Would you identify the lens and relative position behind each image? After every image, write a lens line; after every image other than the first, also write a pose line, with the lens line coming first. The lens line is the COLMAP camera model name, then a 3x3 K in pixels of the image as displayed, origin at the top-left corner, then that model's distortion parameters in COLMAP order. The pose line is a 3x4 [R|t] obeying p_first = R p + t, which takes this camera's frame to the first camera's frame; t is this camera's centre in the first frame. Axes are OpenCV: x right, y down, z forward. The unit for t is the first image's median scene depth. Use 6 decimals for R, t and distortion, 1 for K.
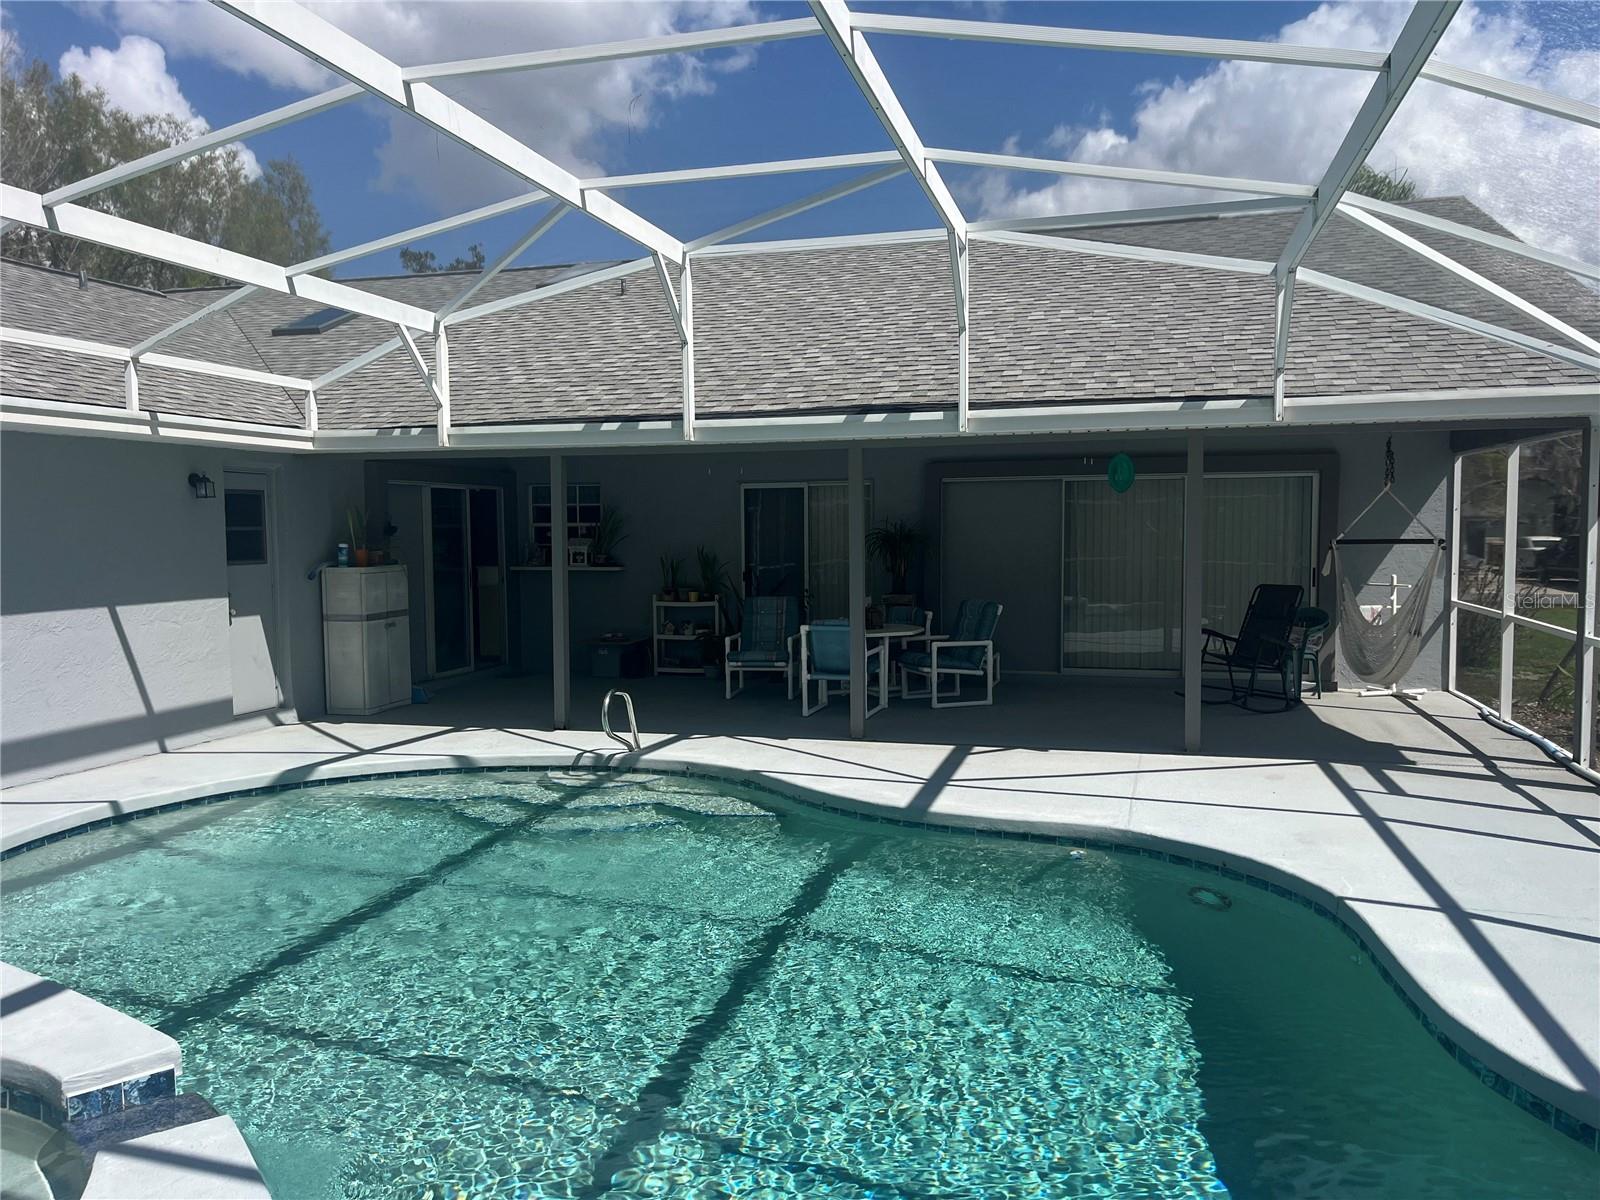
lens RADIAL K [[1226.4, 0, 796.6], [0, 1226.4, 599.4], [0, 0, 1]] dist [0.062805, -0.078507]
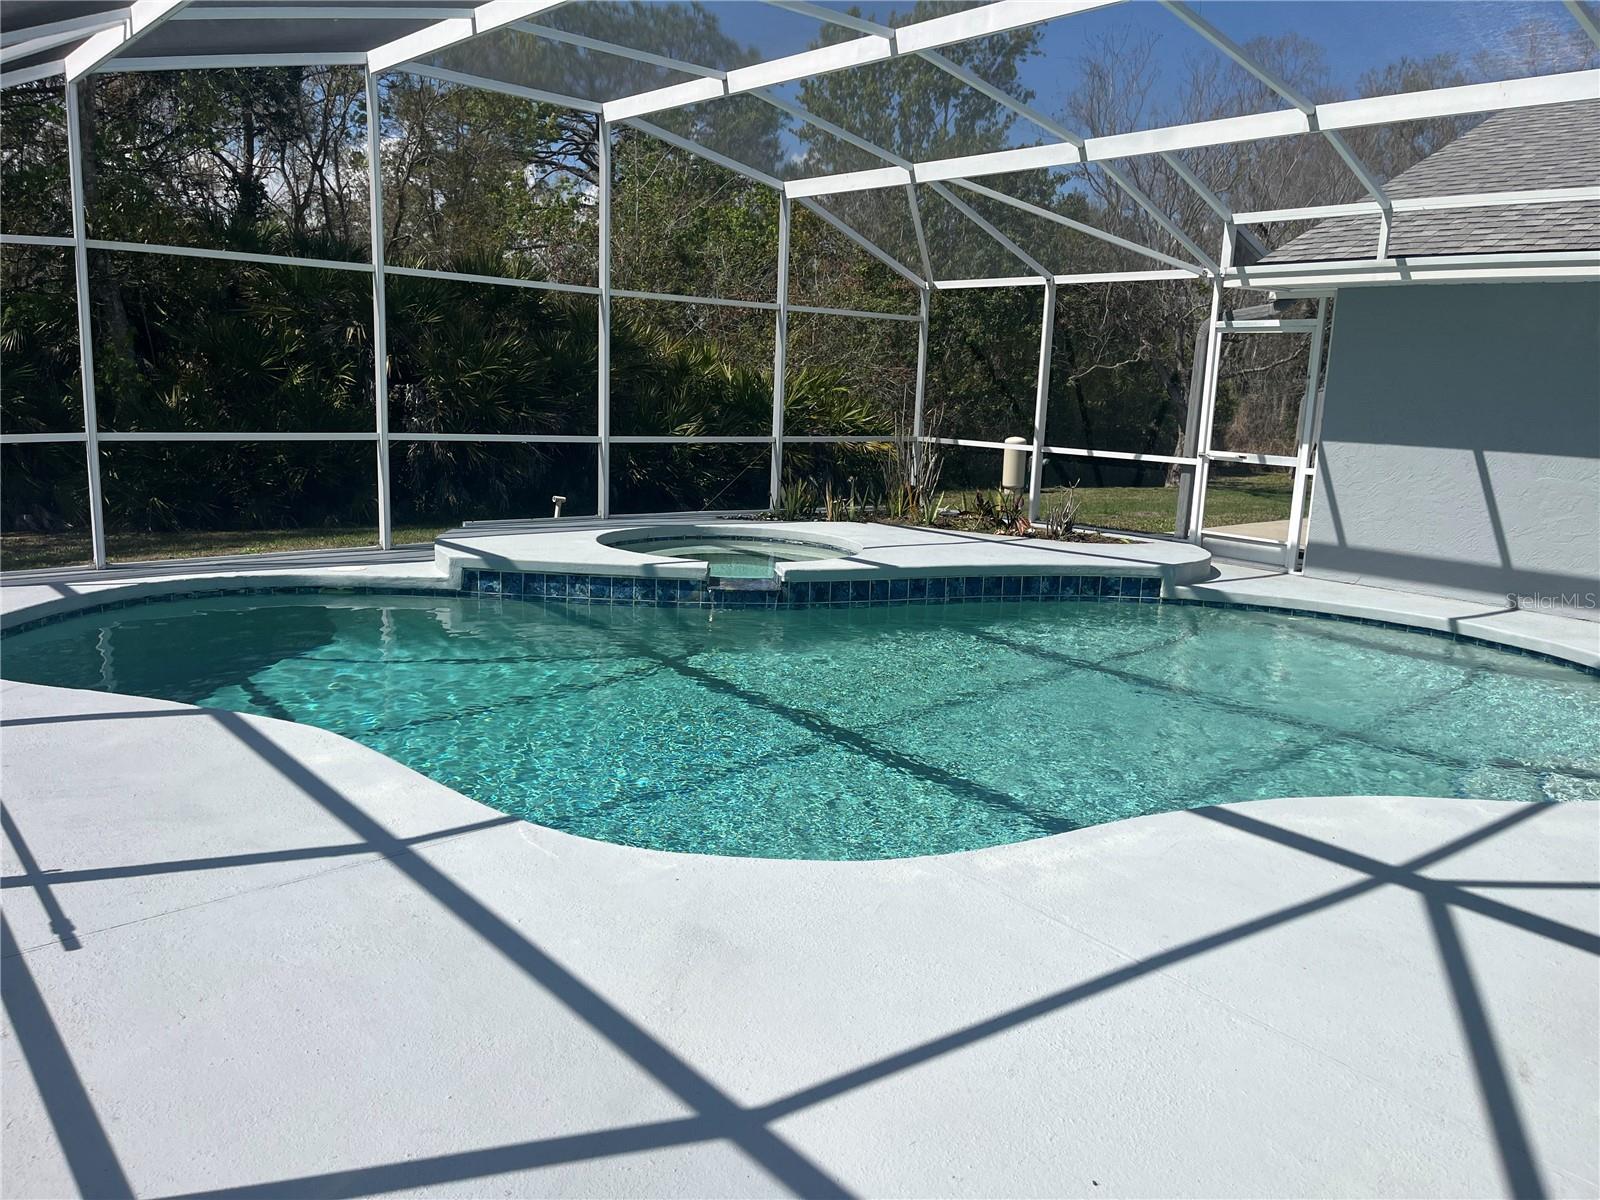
lens RADIAL K [[1226.4, 0, 797.7], [0, 1226.4, 602.3], [0, 0, 1]] dist [0.062805, -0.078507]
pose [[-0.570344, 0.120461, -0.812525, 0.710774], [-0.103750, 0.970701, 0.216738, -0.032785], [0.814827, 0.207915, -0.541136, 1.157078]]
